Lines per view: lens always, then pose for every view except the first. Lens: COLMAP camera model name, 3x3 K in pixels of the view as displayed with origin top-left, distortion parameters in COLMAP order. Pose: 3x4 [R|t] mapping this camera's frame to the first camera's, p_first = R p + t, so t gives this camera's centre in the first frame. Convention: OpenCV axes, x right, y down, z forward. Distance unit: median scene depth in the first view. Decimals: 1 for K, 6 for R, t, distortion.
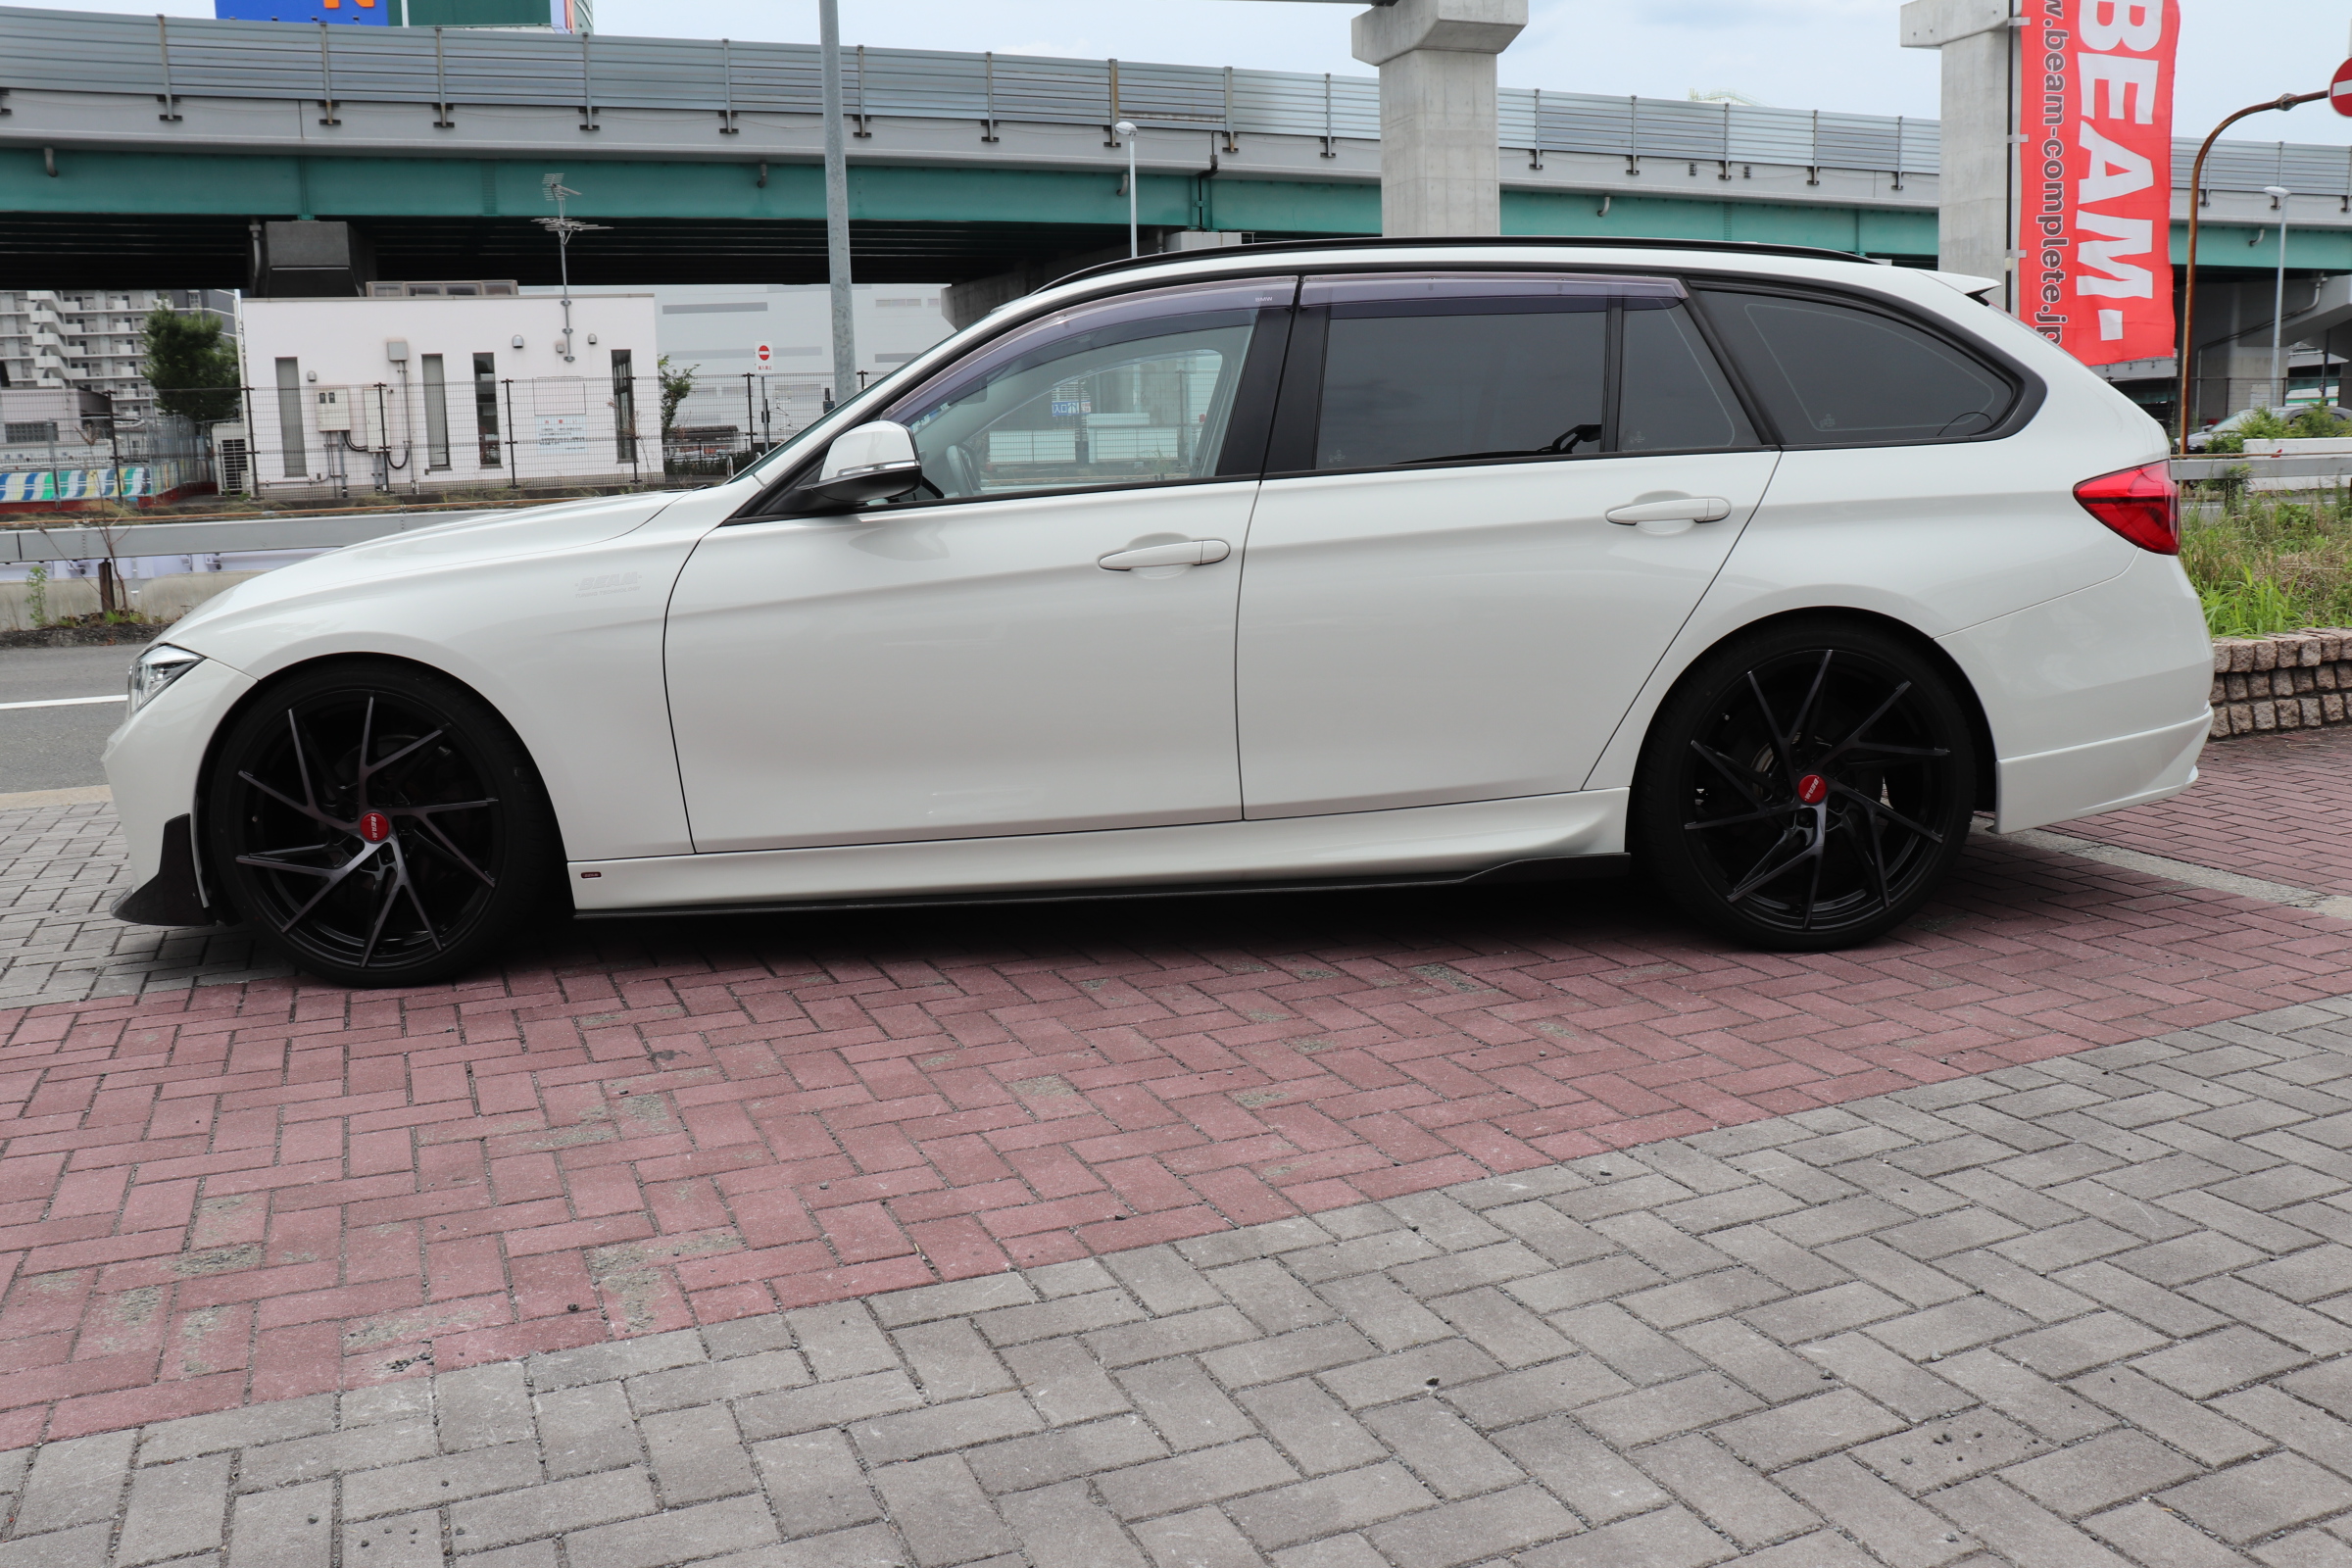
lens RADIAL K [[2008.7, 0, 1179.8], [0, 2008.7, 723.7], [0, 0, 1]] dist [-0.229036, 0.239469]
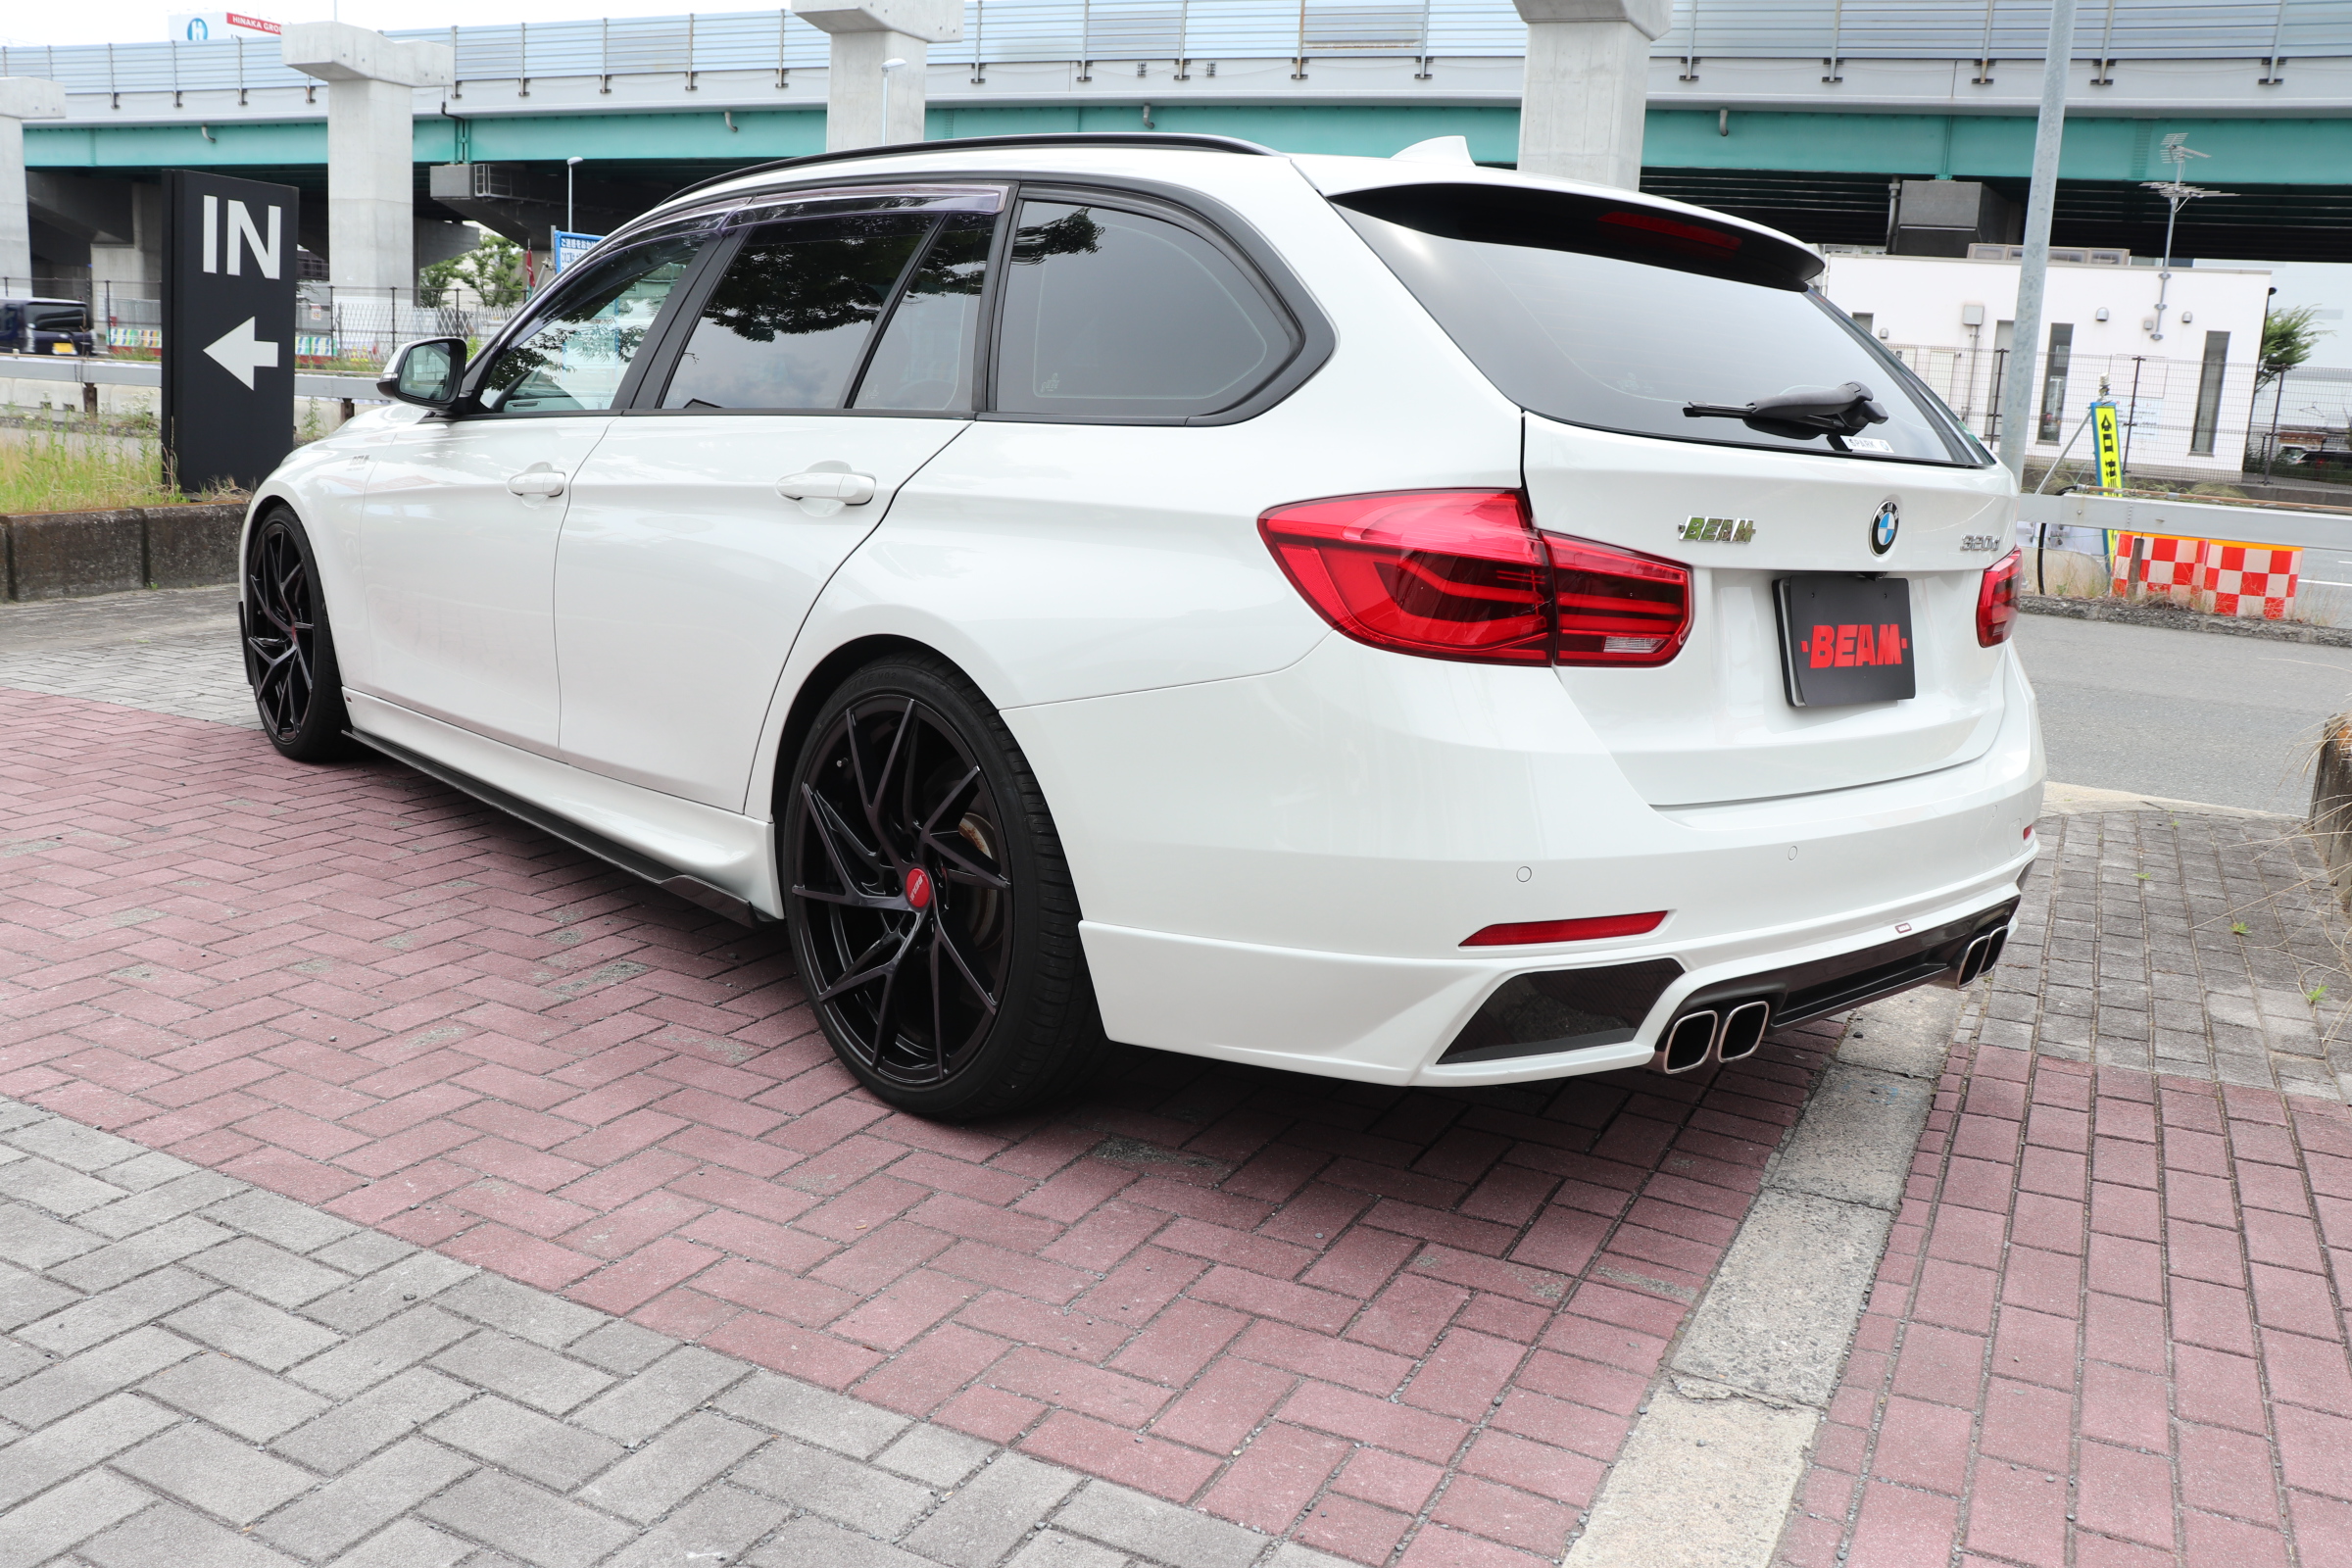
lens RADIAL K [[1931.0, 0, 1148.7], [0, 1931.0, 792.5], [0, 0, 1]] dist [-0.164111, 0.153661]
pose [[0.640719, 0.219870, -0.735619, 0.912986], [-0.175468, 0.974695, 0.138497, -0.122627], [0.747455, 0.040340, 0.663086, 0.581987]]
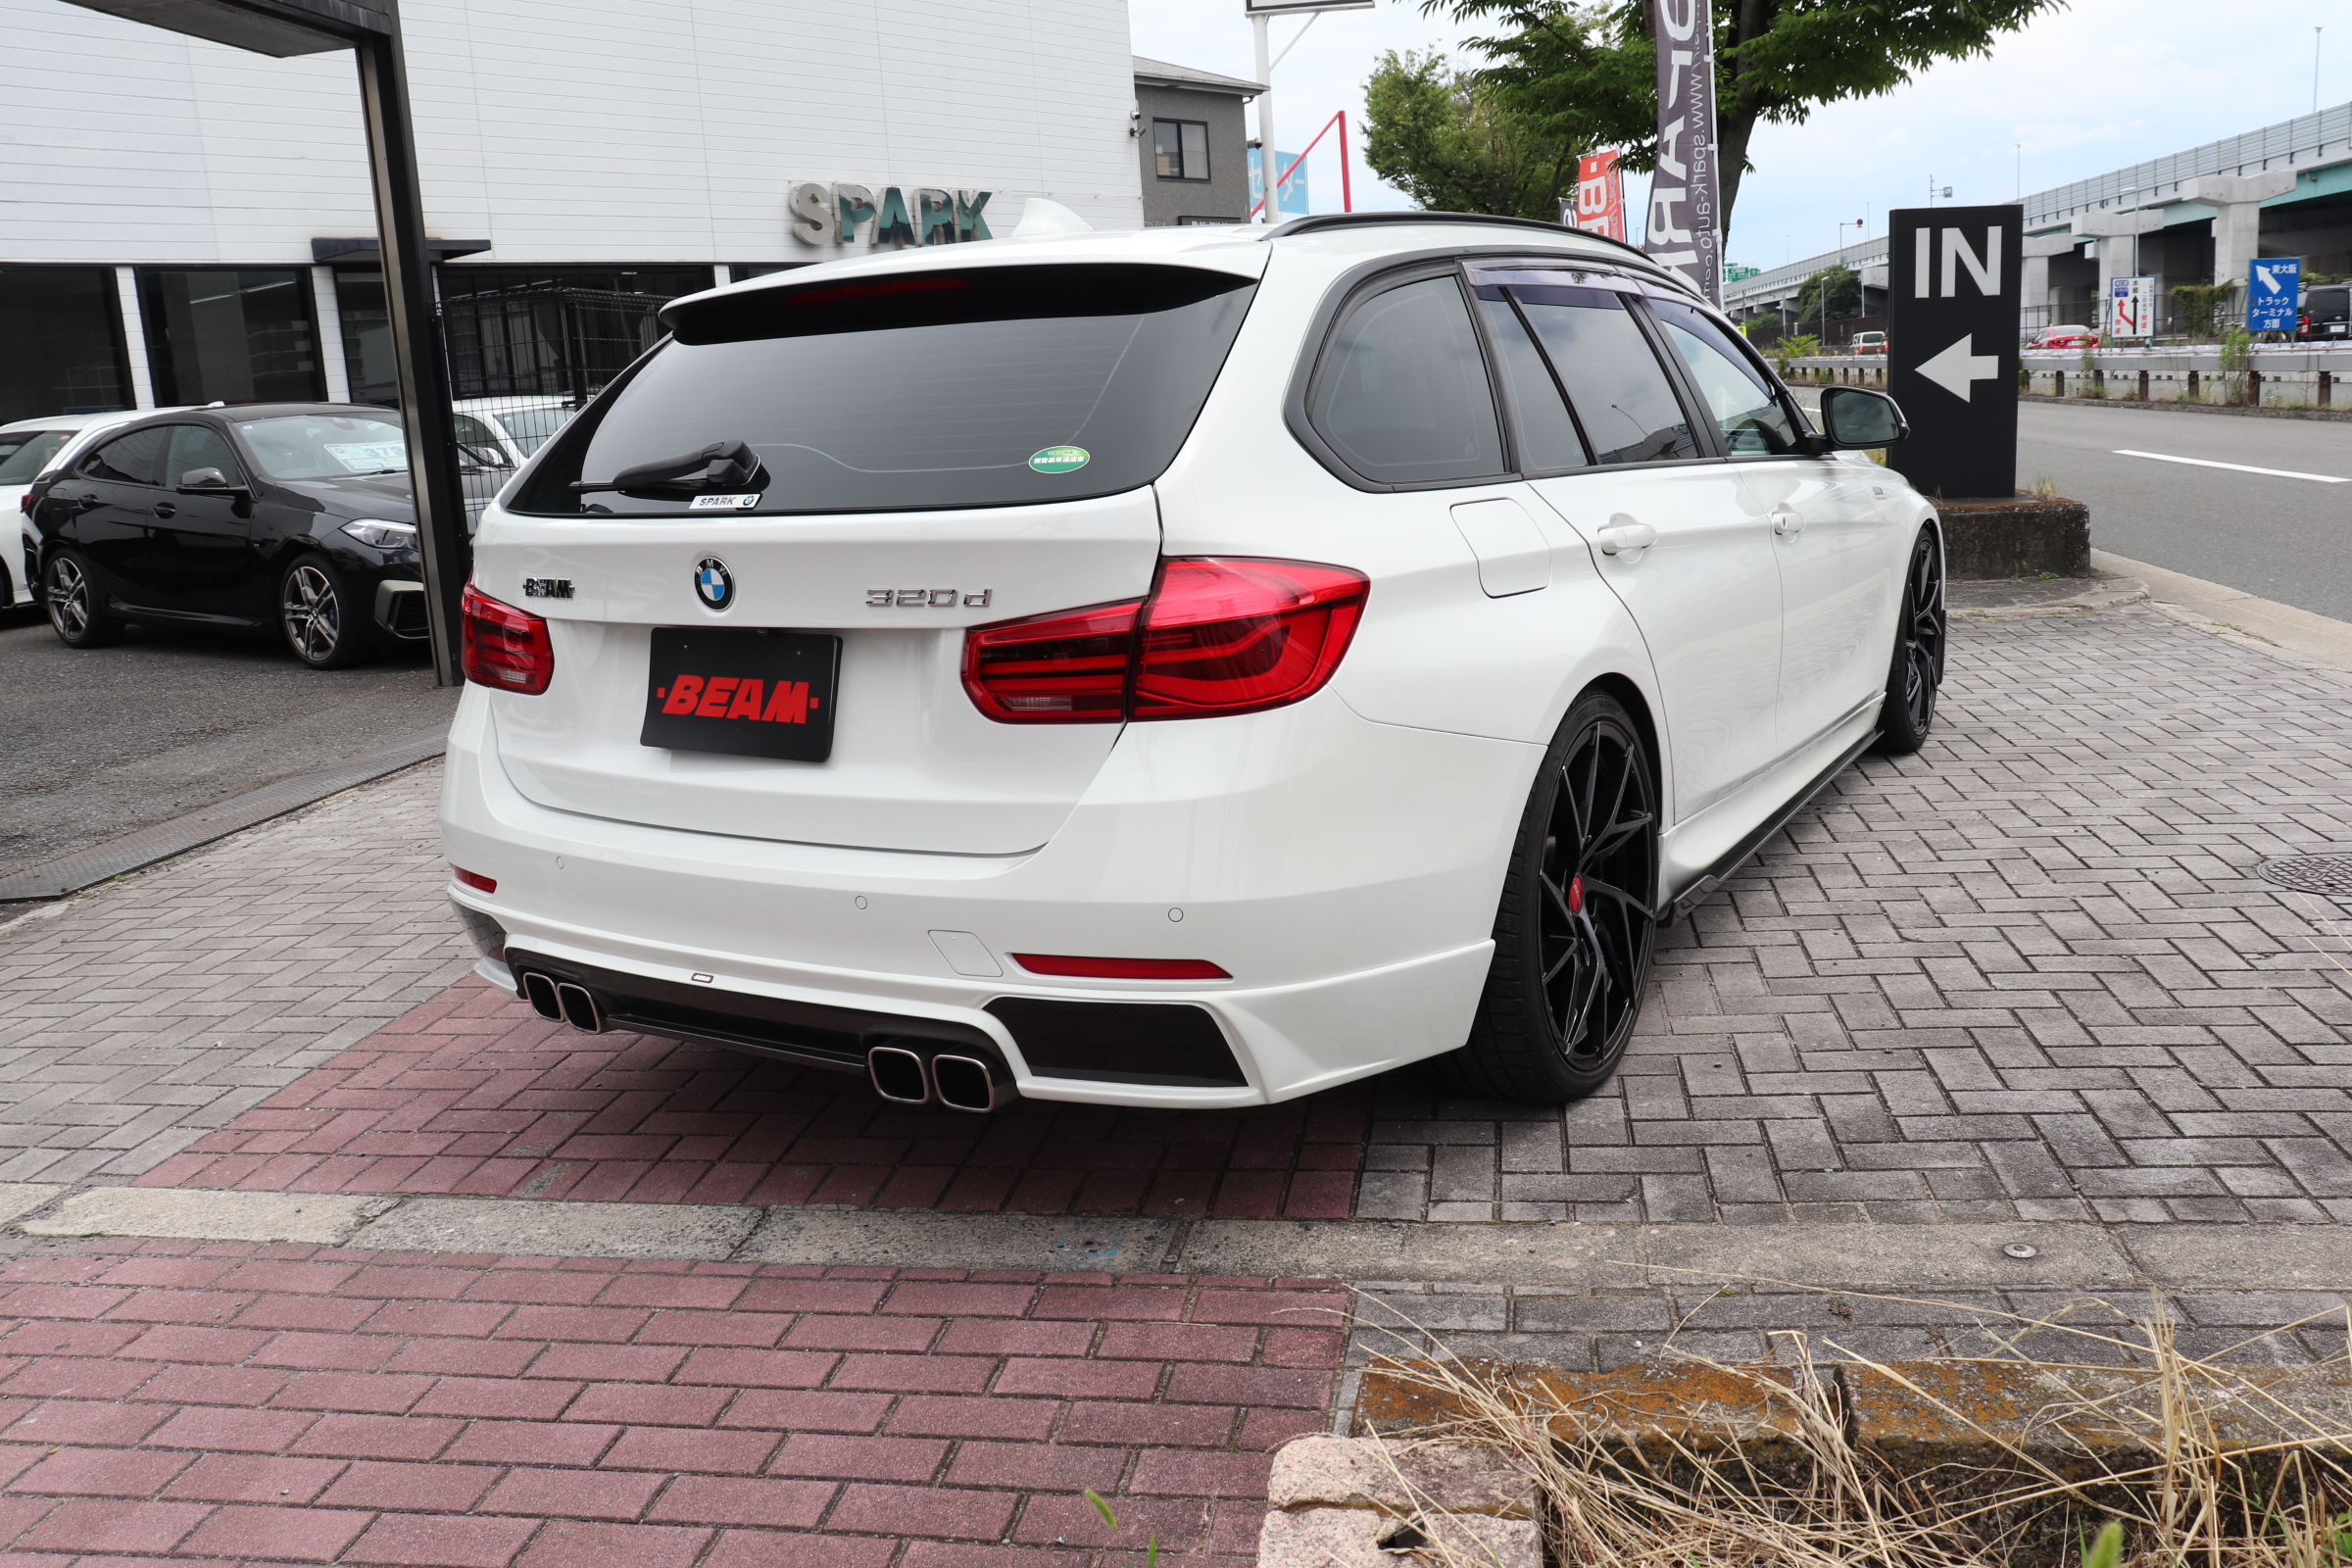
lens RADIAL K [[1910.3, 0, 1176.0], [0, 1910.3, 784.0], [0, 0, 1]] dist [-0.166186, 0.146839]
pose [[-0.536004, 0.234147, -0.811095, 1.049106], [-0.032460, 0.954341, 0.296950, -0.307661], [0.843591, 0.185495, -0.503930, 1.723061]]
